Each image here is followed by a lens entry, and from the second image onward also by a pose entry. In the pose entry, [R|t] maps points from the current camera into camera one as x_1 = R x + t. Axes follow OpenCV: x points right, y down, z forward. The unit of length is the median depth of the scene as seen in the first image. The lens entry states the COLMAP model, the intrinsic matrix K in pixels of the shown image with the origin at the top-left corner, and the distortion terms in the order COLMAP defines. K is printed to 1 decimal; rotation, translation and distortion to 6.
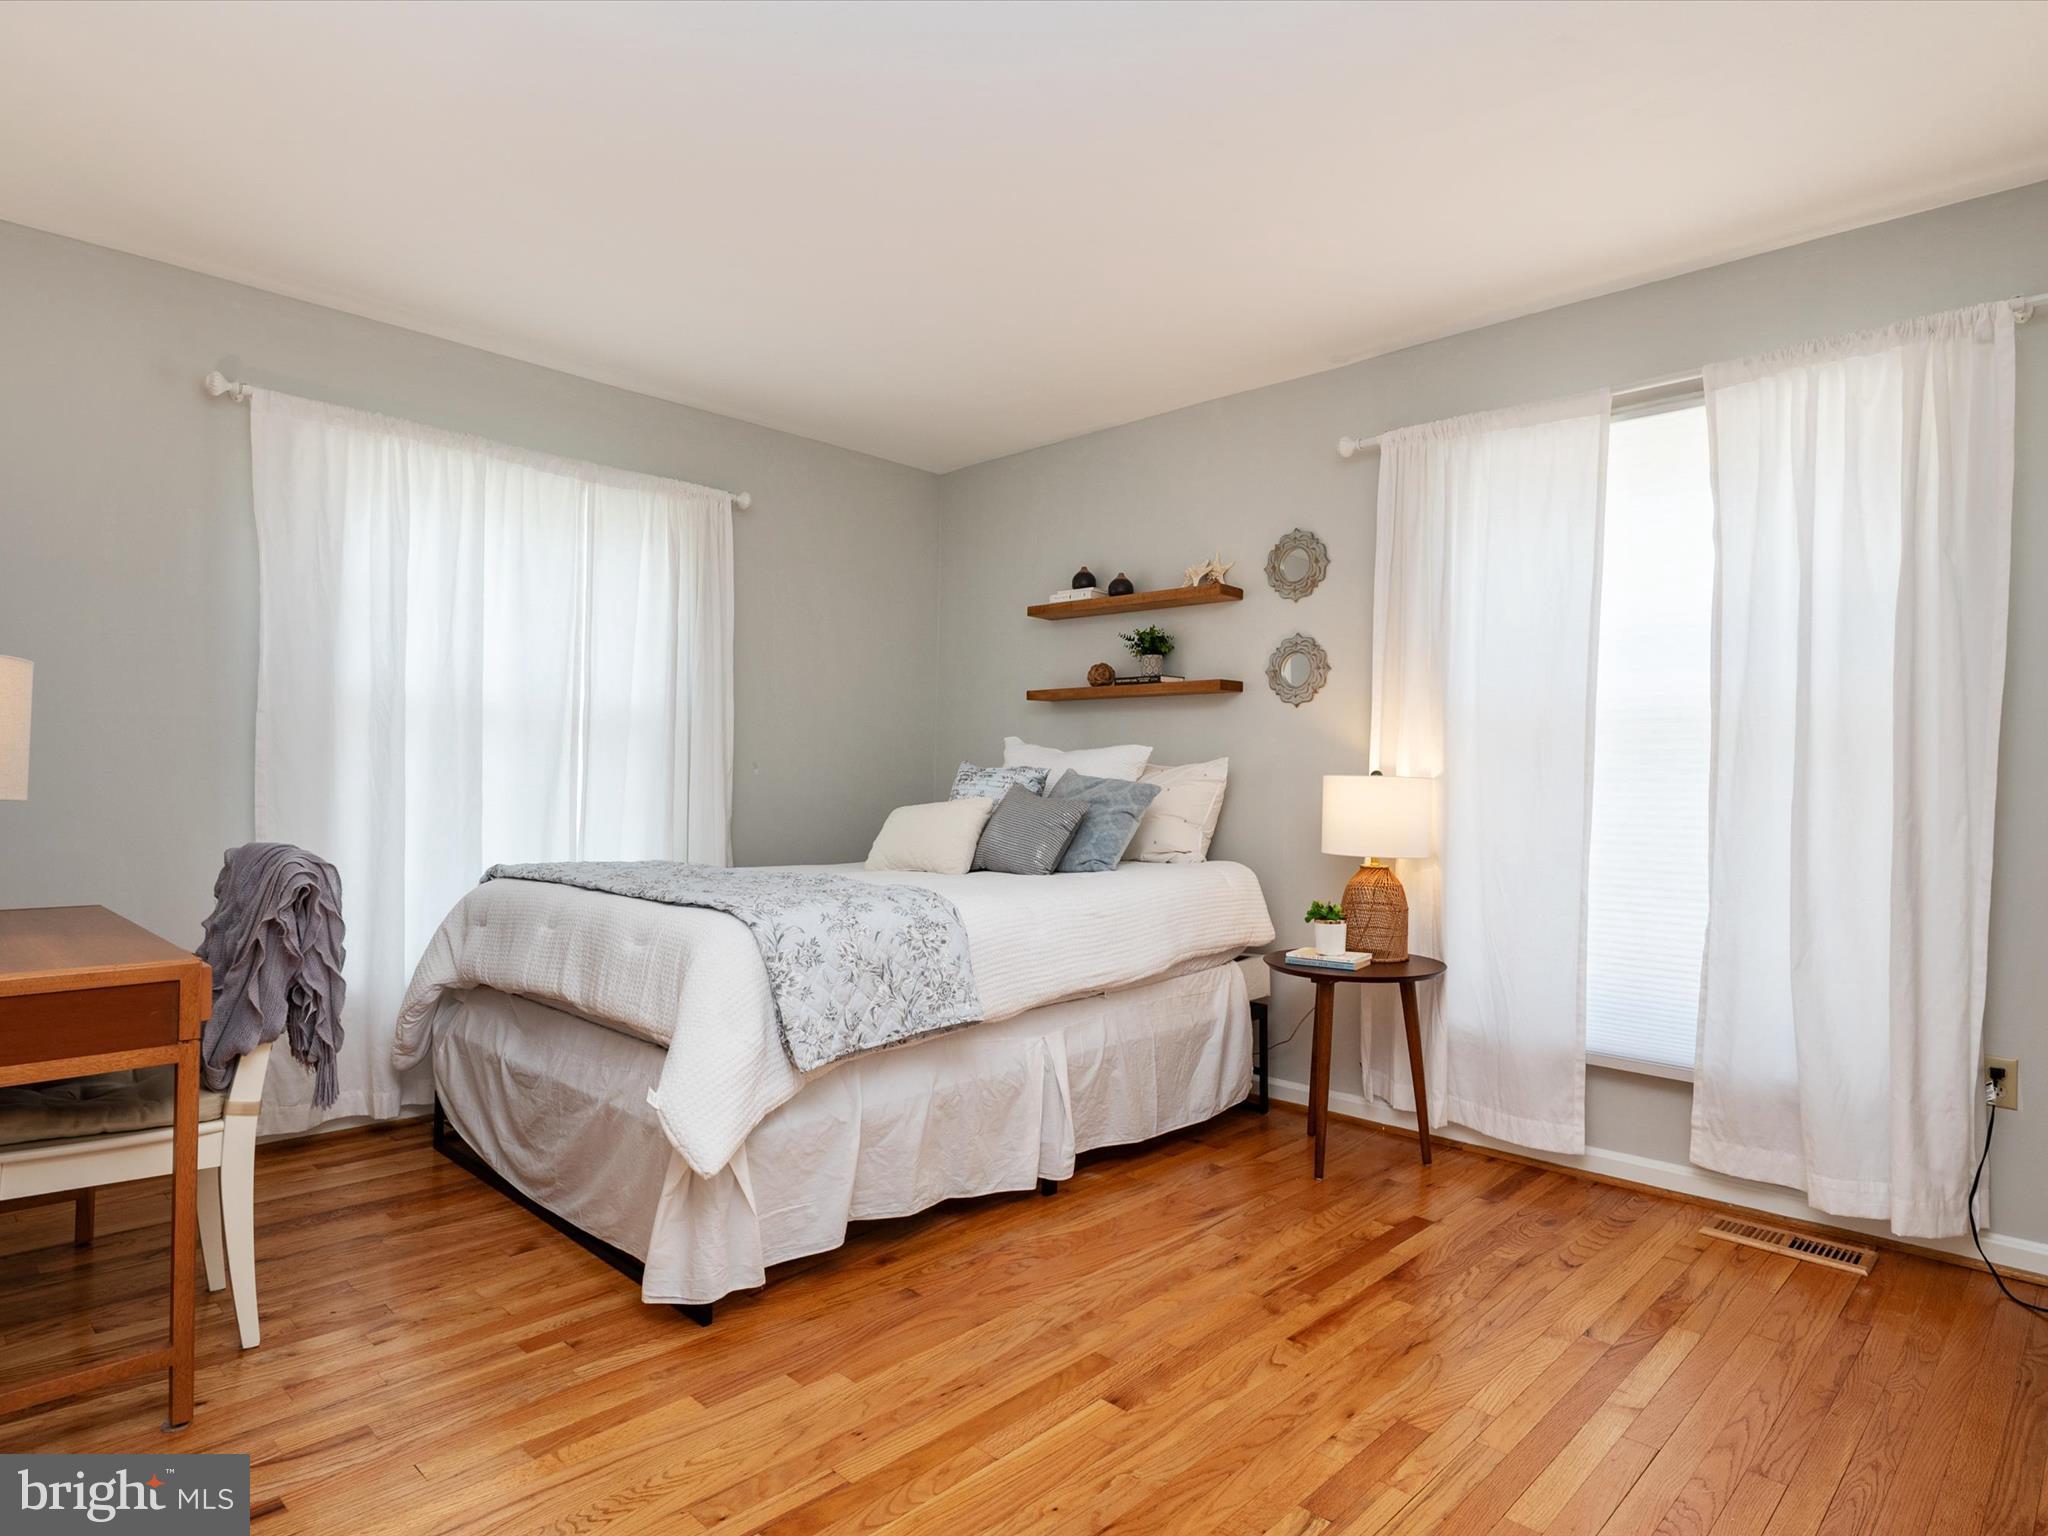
lens RADIAL K [[1139.0, 0, 1035.5], [0, 1139.0, 775.2], [0, 0, 1]] dist [0.001366, 0.000775]
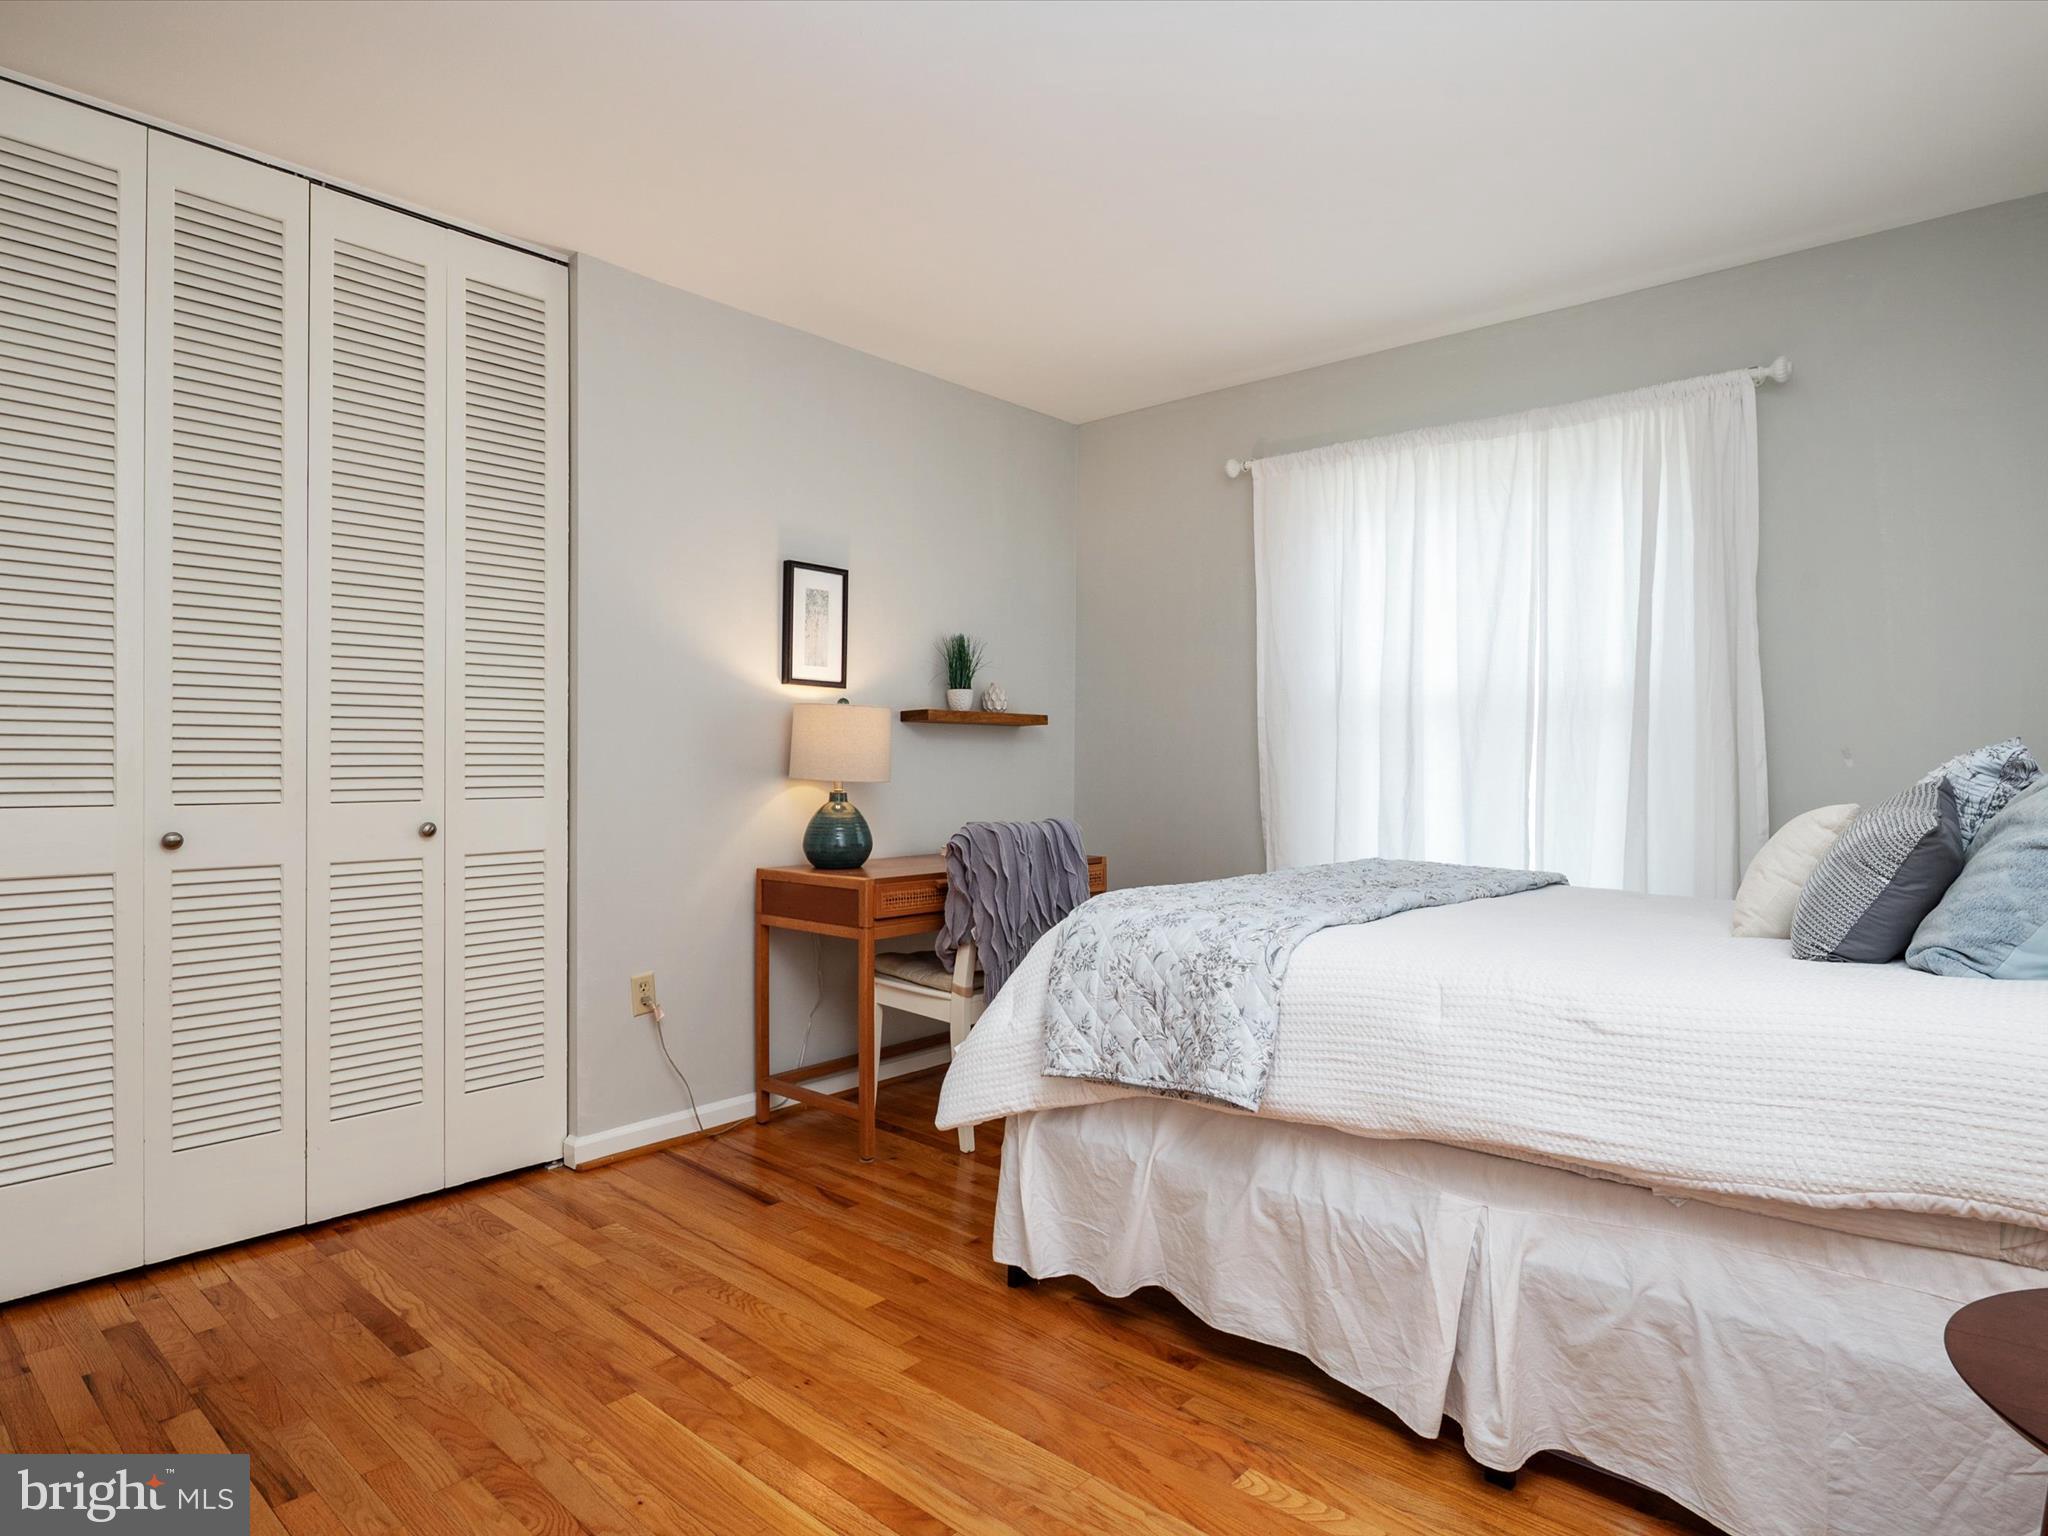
lens RADIAL K [[1139.0, 0, 1035.7], [0, 1139.0, 765.0], [0, 0, 1]] dist [0.001366, 0.000775]
pose [[0.049708, -0.008946, -0.998724, 0.675538], [-0.001820, 0.999957, -0.009048, 0.008711], [0.998762, 0.002267, 0.049690, 0.850522]]
